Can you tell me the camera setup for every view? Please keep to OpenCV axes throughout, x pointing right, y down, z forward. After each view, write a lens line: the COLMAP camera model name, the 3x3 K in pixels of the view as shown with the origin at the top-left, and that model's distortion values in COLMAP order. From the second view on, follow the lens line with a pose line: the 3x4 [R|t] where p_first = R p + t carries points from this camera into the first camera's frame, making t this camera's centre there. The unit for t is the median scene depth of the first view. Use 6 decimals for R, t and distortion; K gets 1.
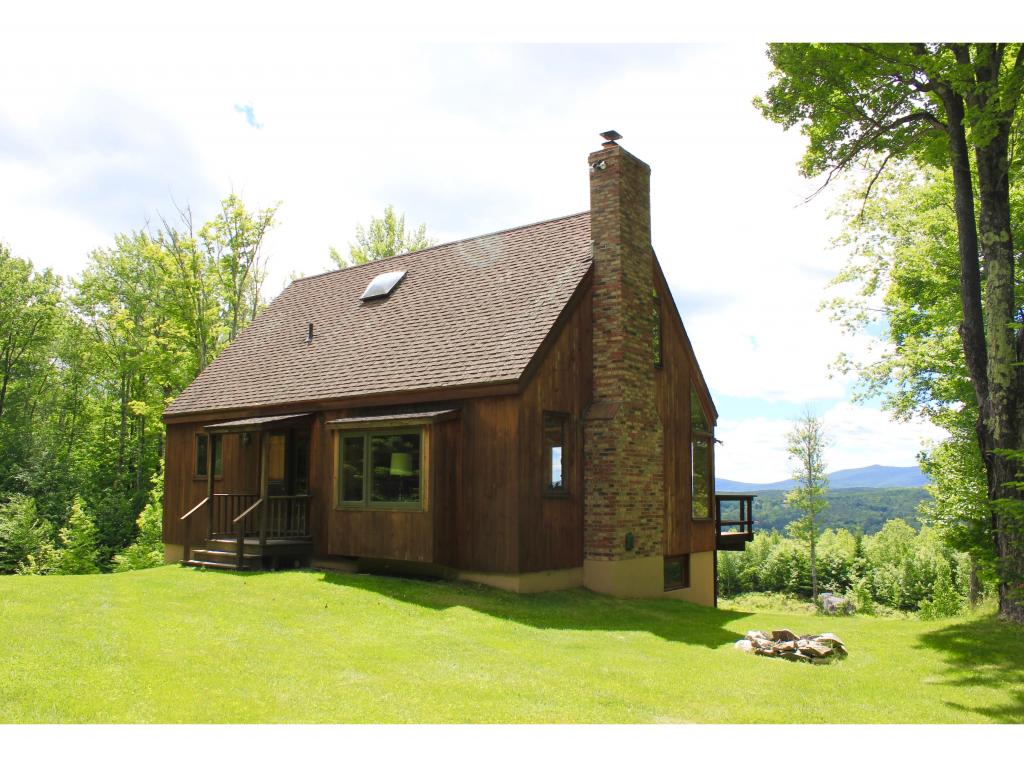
lens RADIAL K [[840.3, 0, 512.0], [0, 840.3, 383.5], [0, 0, 1]] dist [-0.169970, 0.180534]
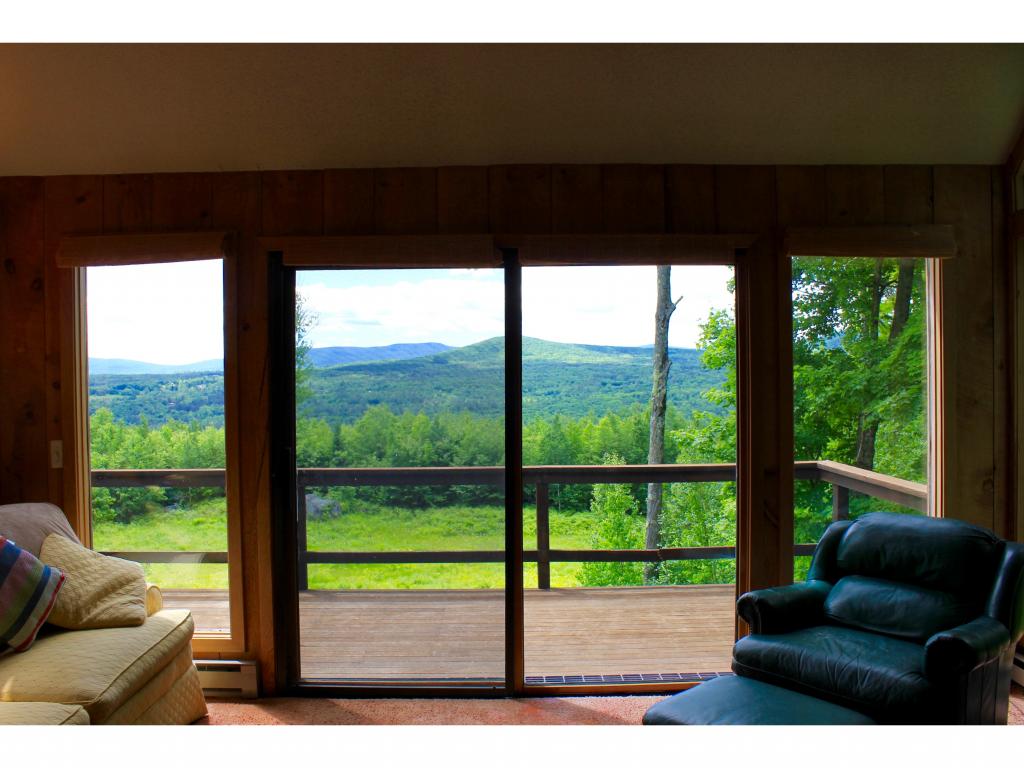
lens RADIAL K [[849.1, 0, 512.0], [0, 849.1, 384.0], [0, 0, 1]] dist [-0.156981, 0.082875]
pose [[0.779559, -0.027780, 0.625713, -0.001426], [-0.063085, 0.990453, 0.122570, 0.016628], [-0.623144, -0.135023, 0.770364, 0.185891]]
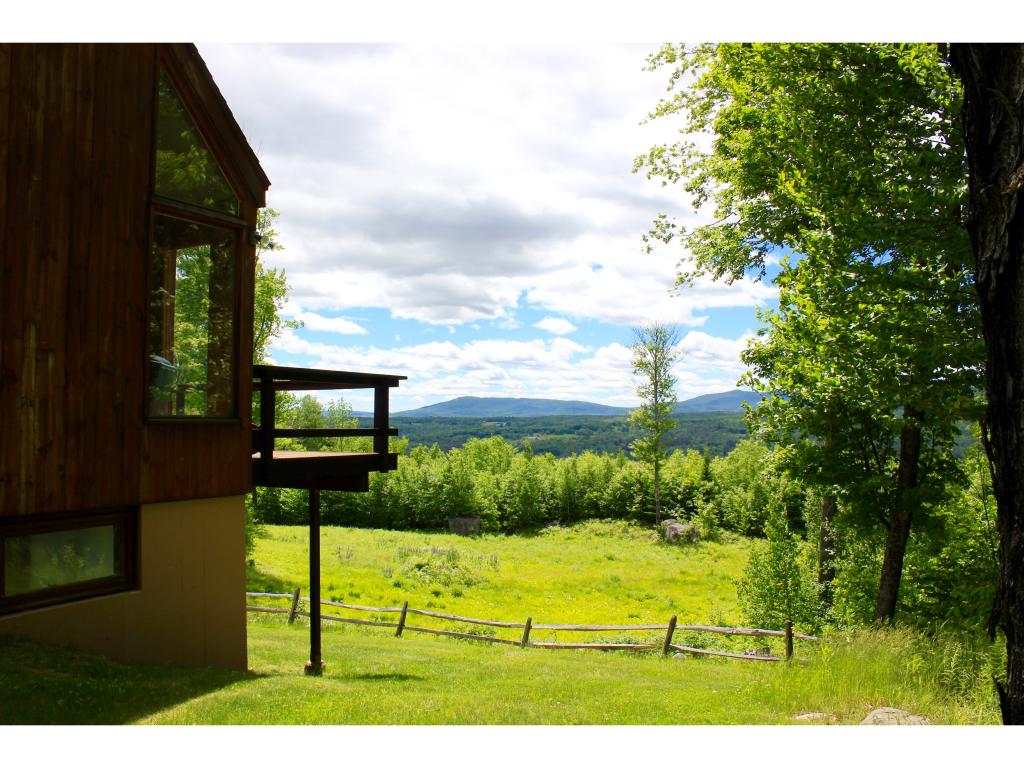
lens RADIAL K [[849.1, 0, 512.0], [0, 849.1, 384.0], [0, 0, 1]] dist [-0.156981, 0.082875]
pose [[0.987984, -0.000110, 0.154559, 0.061345], [-0.014281, 0.995657, 0.091997, 0.020166], [-0.153898, -0.093099, 0.983691, 0.108892]]
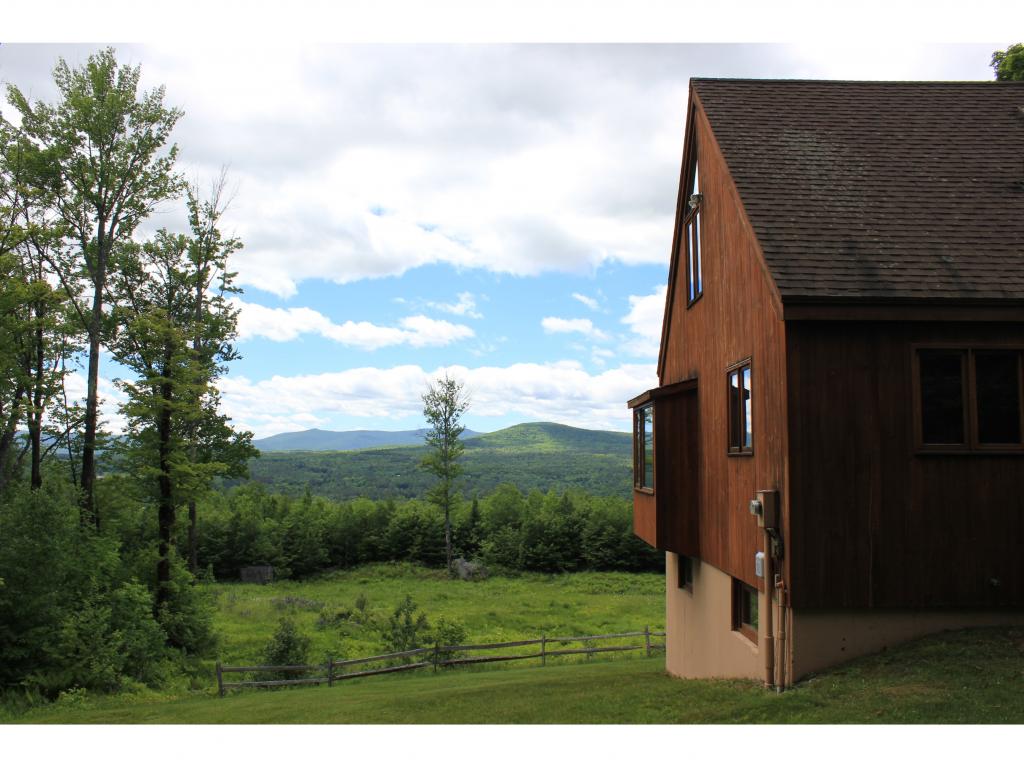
lens RADIAL K [[840.3, 0, 512.0], [0, 840.3, 383.5], [0, 0, 1]] dist [-0.169970, 0.180534]
pose [[0.799084, 0.046412, 0.599426, -0.170559], [-0.074409, 0.996985, 0.021999, 0.017710], [-0.596598, -0.062182, 0.800128, 0.162332]]
